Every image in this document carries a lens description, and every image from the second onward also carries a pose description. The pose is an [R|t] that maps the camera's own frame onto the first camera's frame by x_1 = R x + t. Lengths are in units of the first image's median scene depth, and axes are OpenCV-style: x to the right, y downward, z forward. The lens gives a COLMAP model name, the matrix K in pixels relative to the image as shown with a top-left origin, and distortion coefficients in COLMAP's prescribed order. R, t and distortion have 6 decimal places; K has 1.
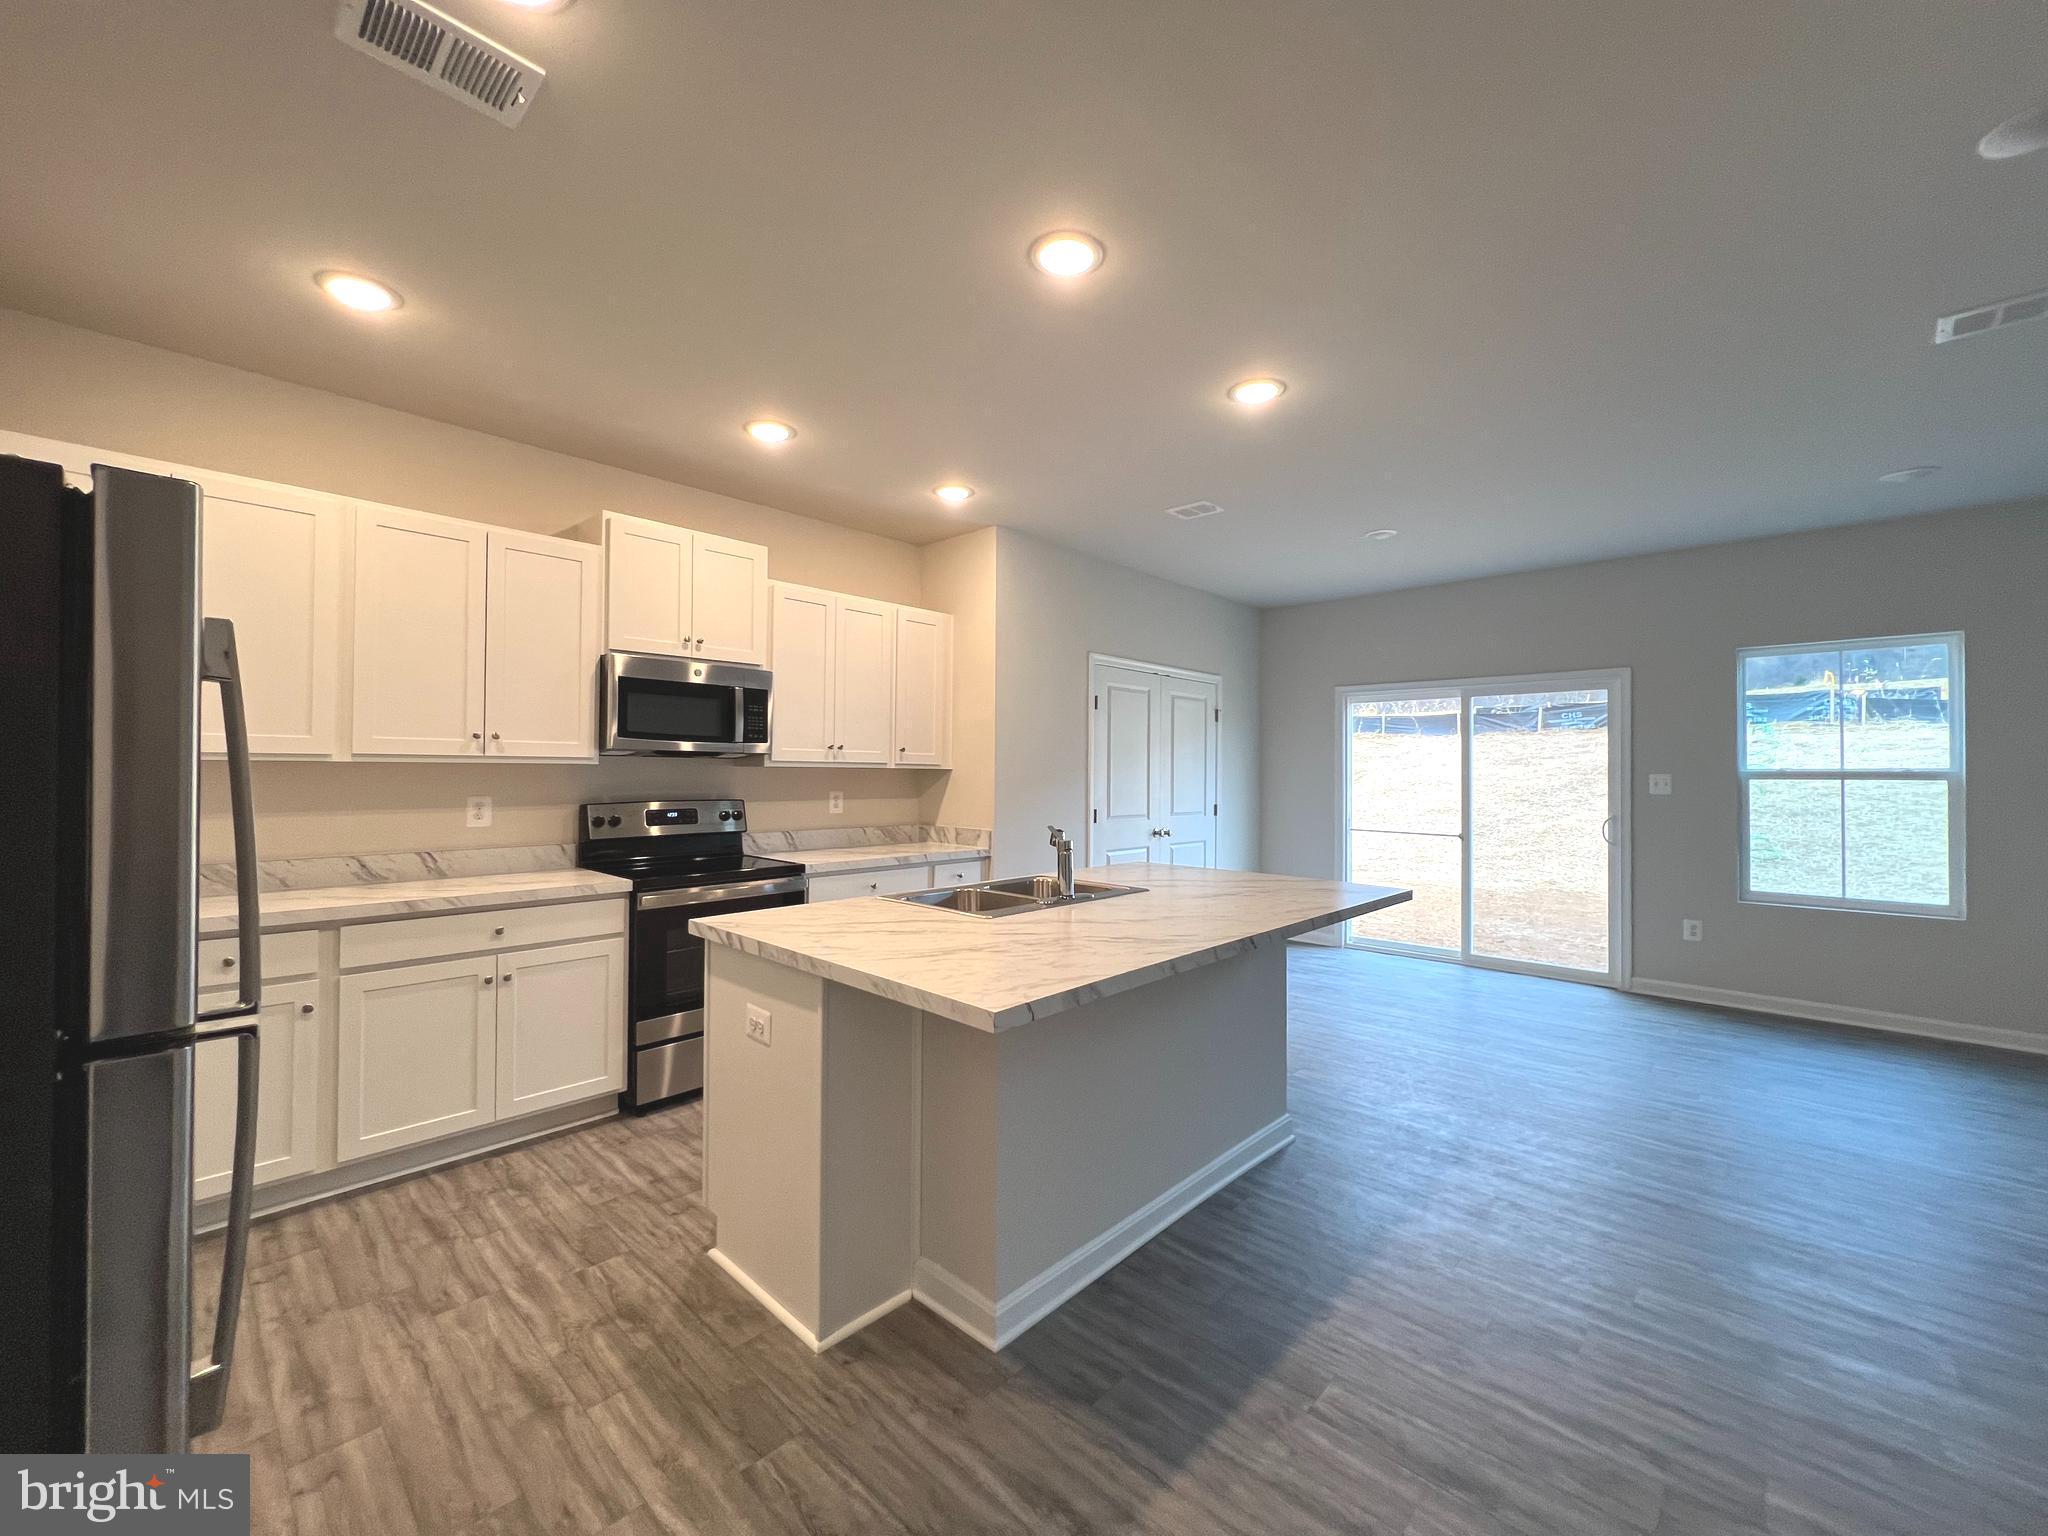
lens RADIAL K [[822.2, 0, 1021.9], [0, 822.2, 764.1], [0, 0, 1]] dist [-0.001792, 0.000287]
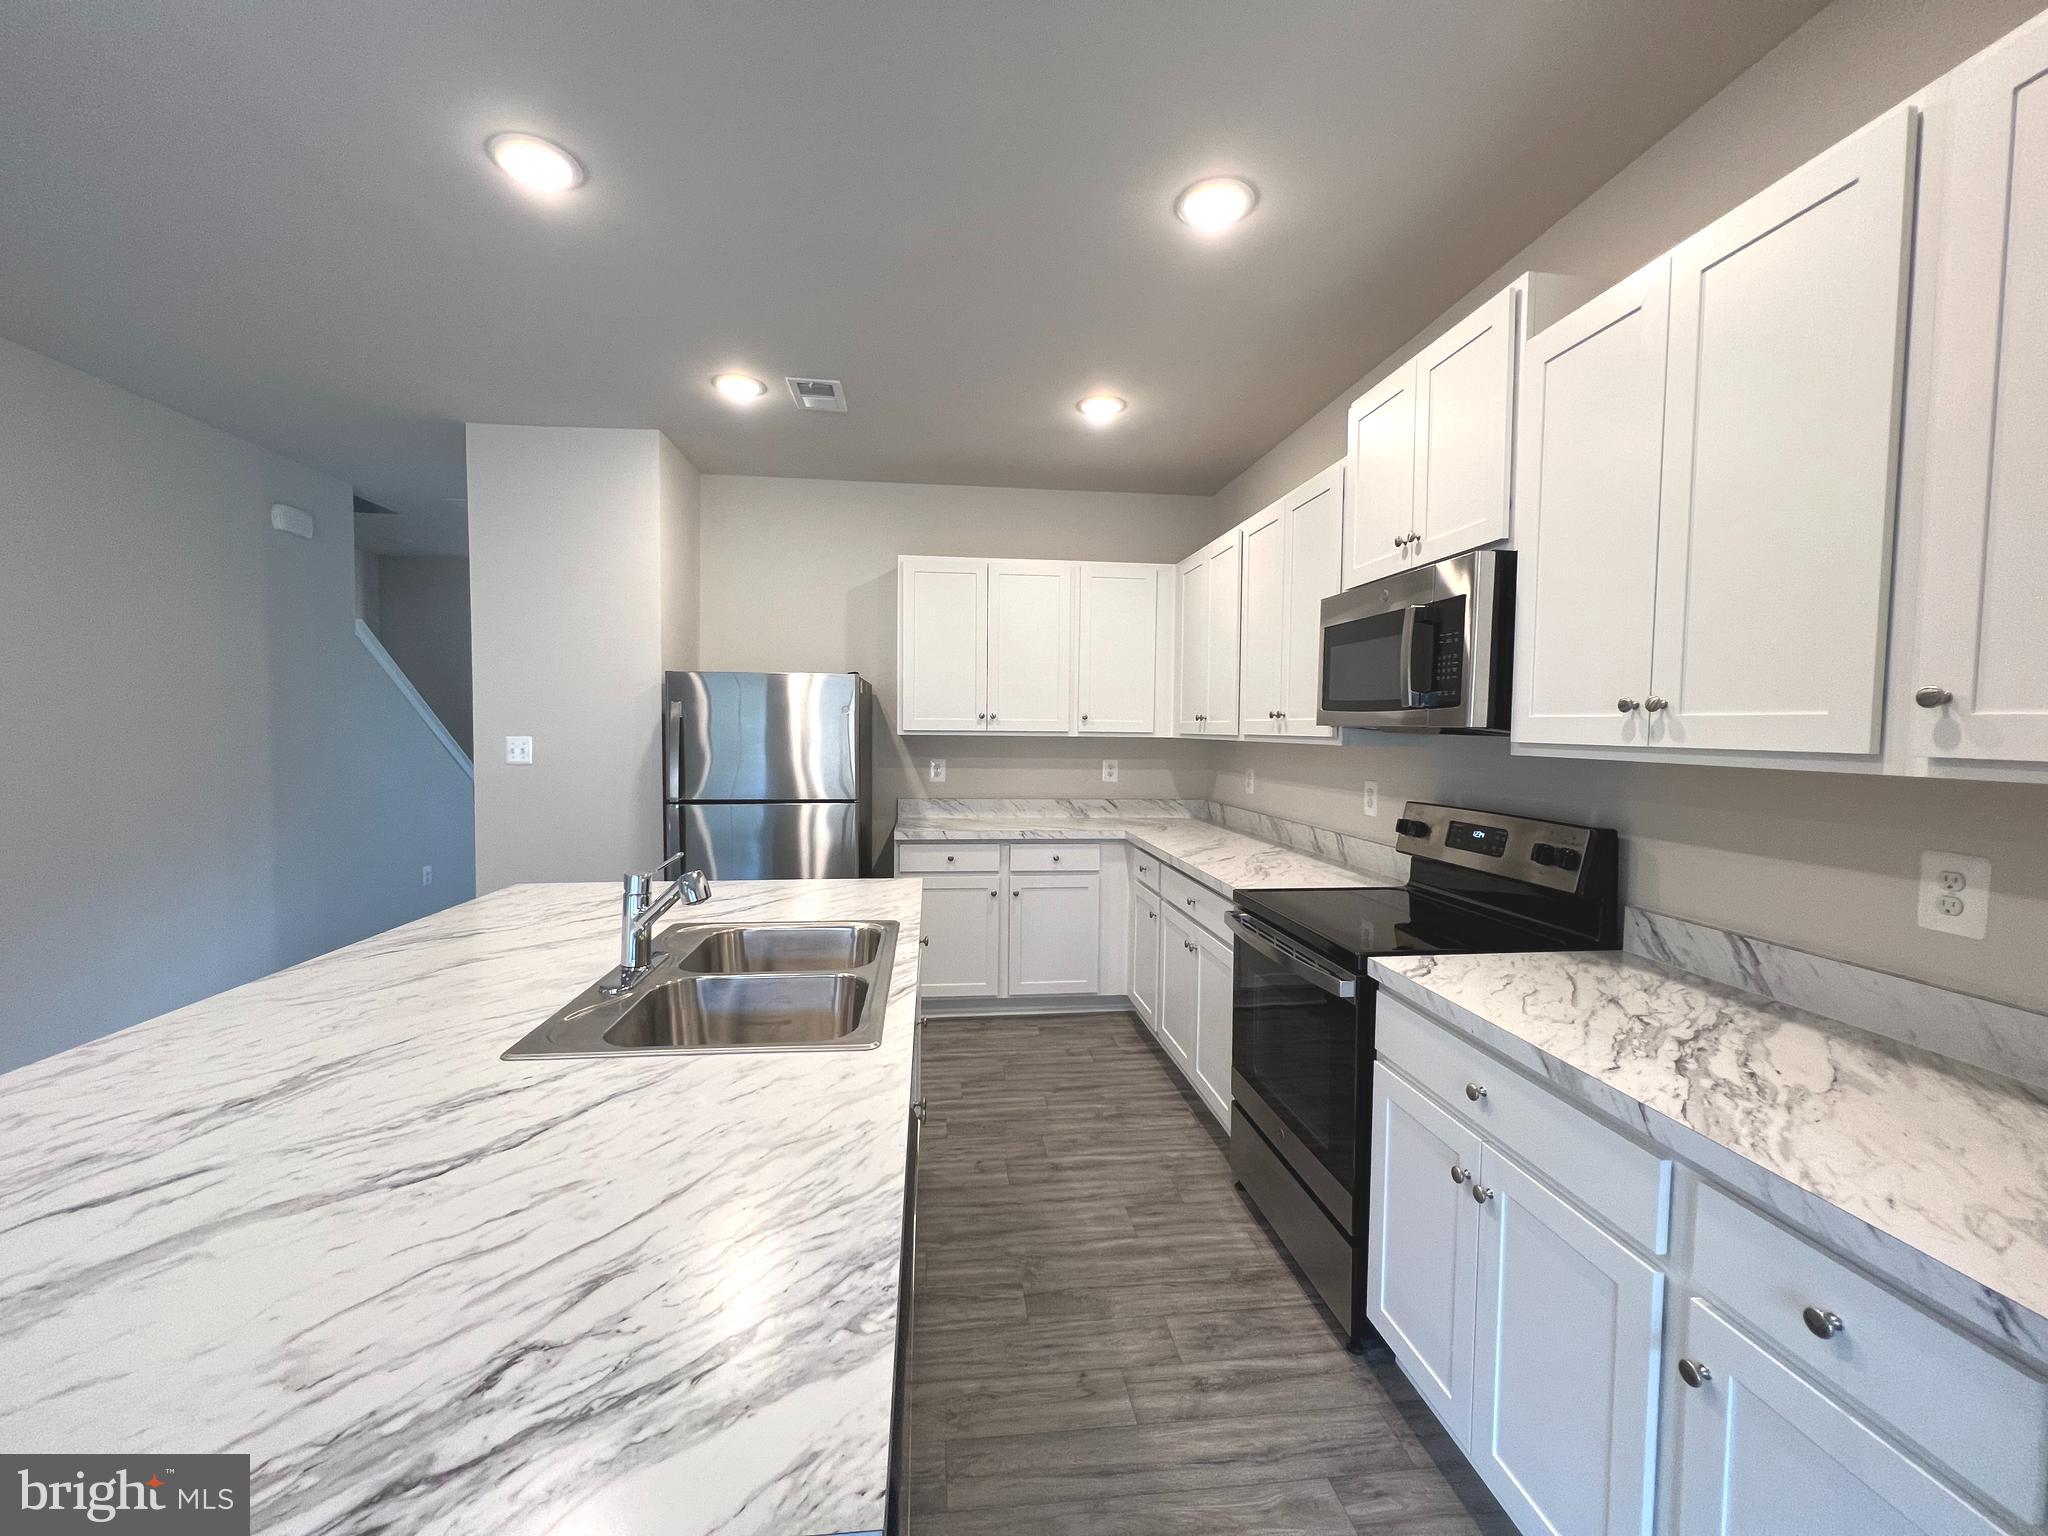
lens RADIAL K [[822.2, 0, 1021.9], [0, 822.2, 764.1], [0, 0, 1]] dist [-0.001792, 0.000287]
pose [[-0.642845, 0.017720, -0.765791, 0.223527], [-0.012120, 0.999372, 0.033300, -0.004036], [0.765900, 0.030688, -0.642227, 1.092341]]
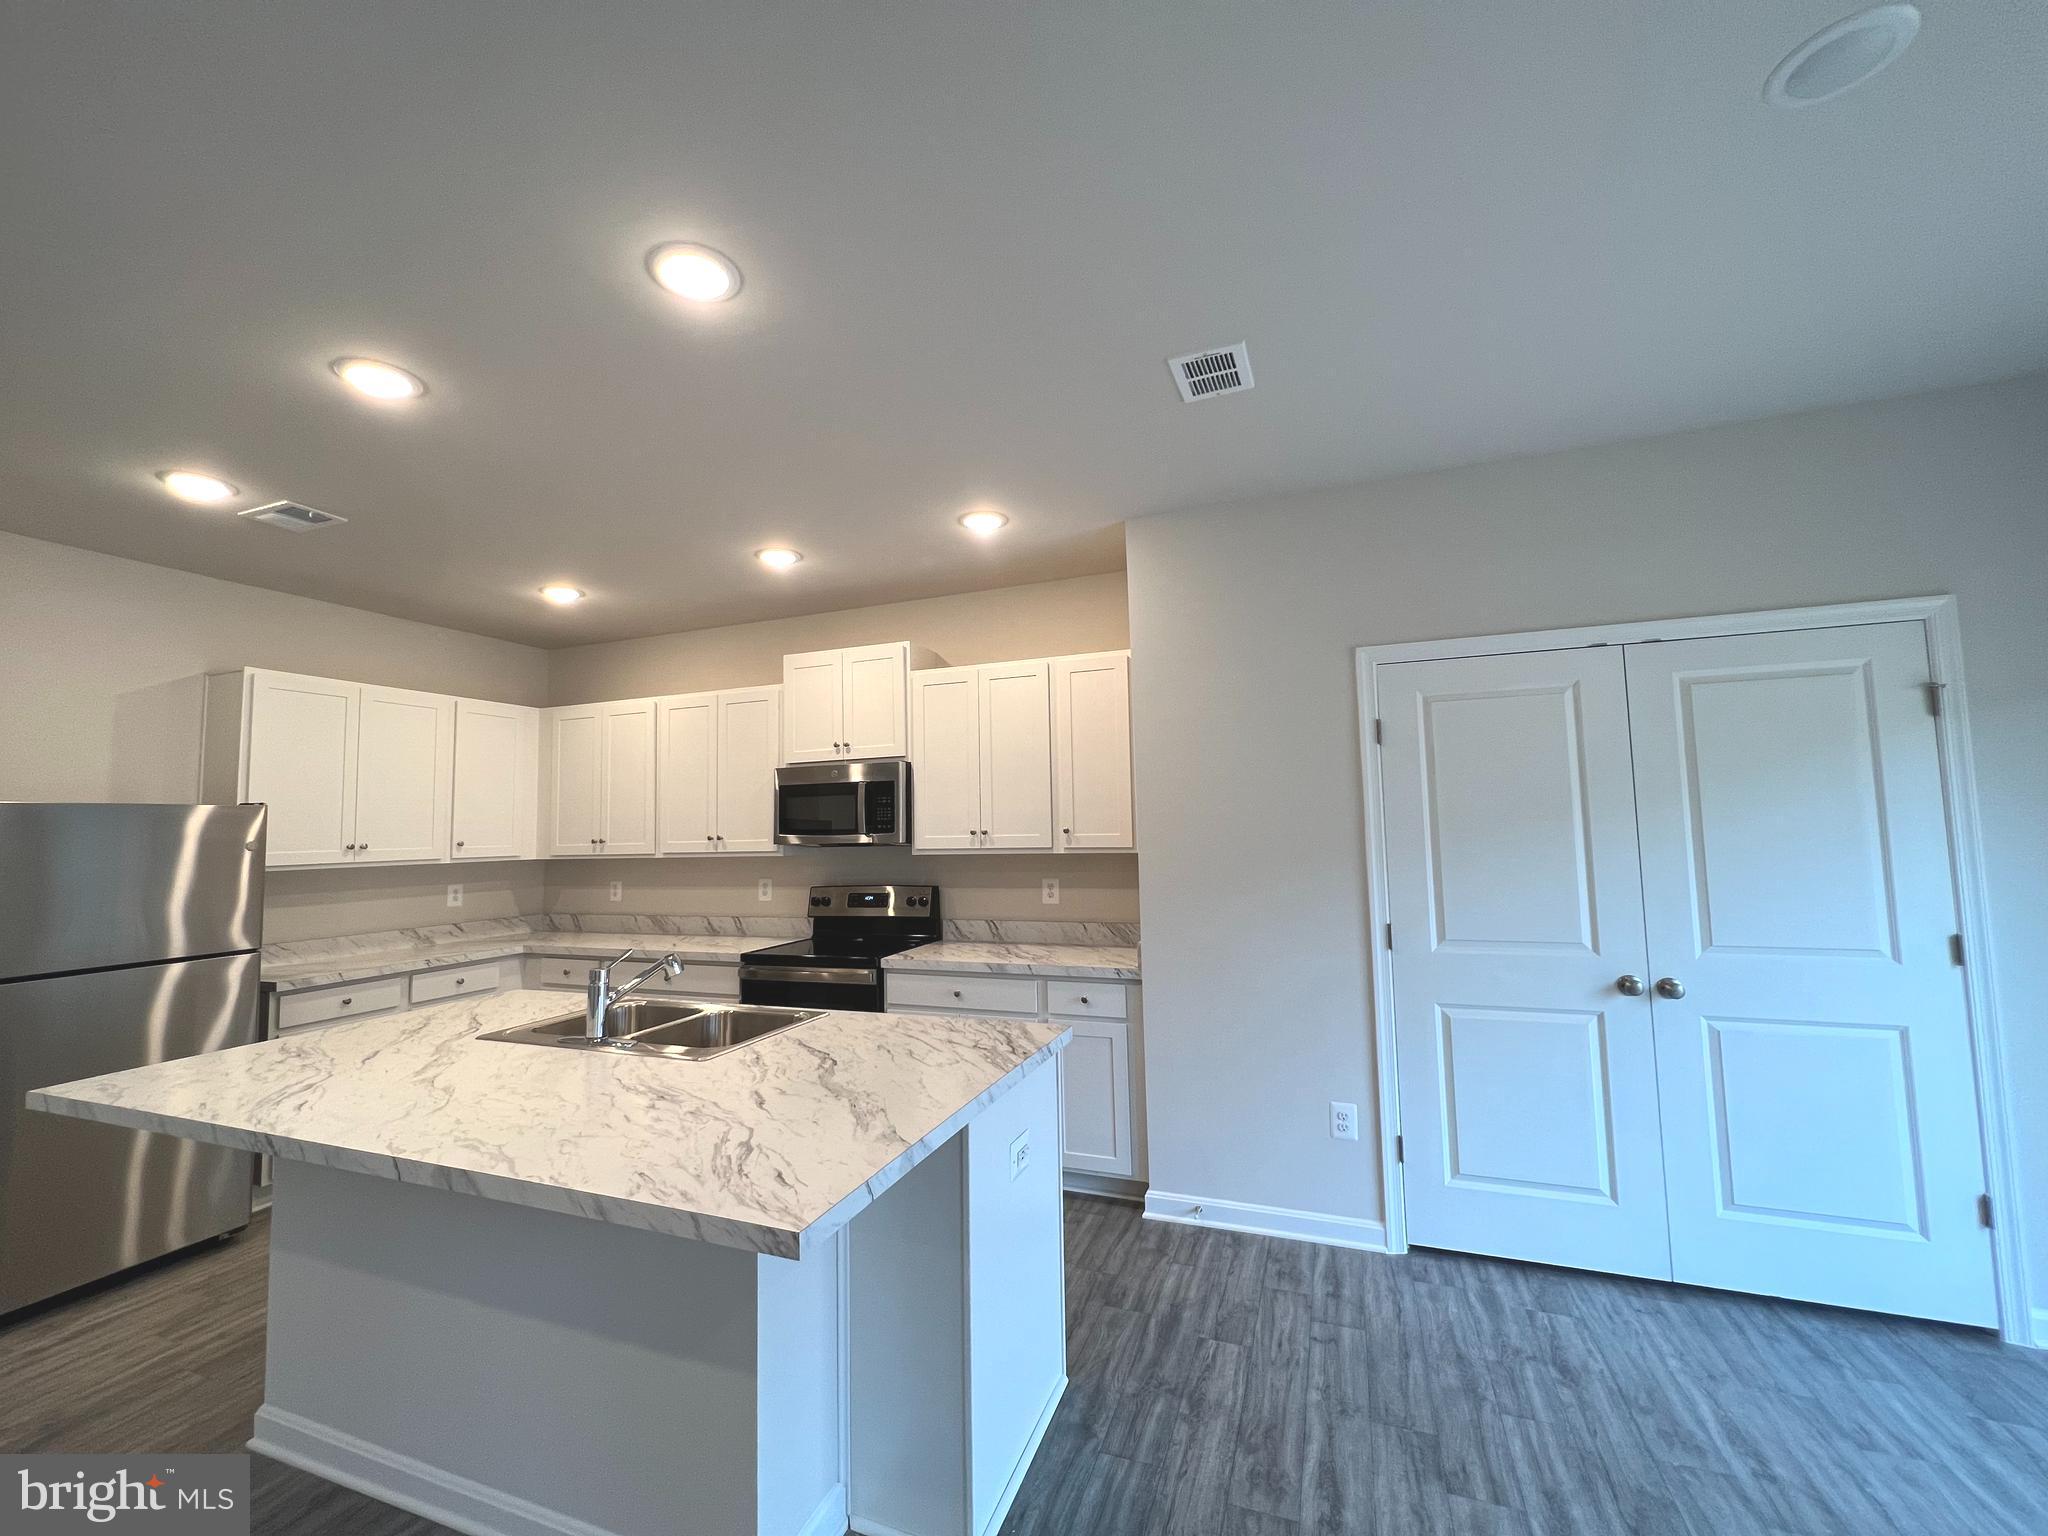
lens RADIAL K [[822.2, 0, 1021.9], [0, 822.2, 764.1], [0, 0, 1]] dist [-0.001792, 0.000287]
pose [[0.383316, -0.093146, -0.918908, 0.683185], [0.033503, 0.995649, -0.086949, -0.015908], [0.923009, 0.002543, 0.384769, 0.738122]]
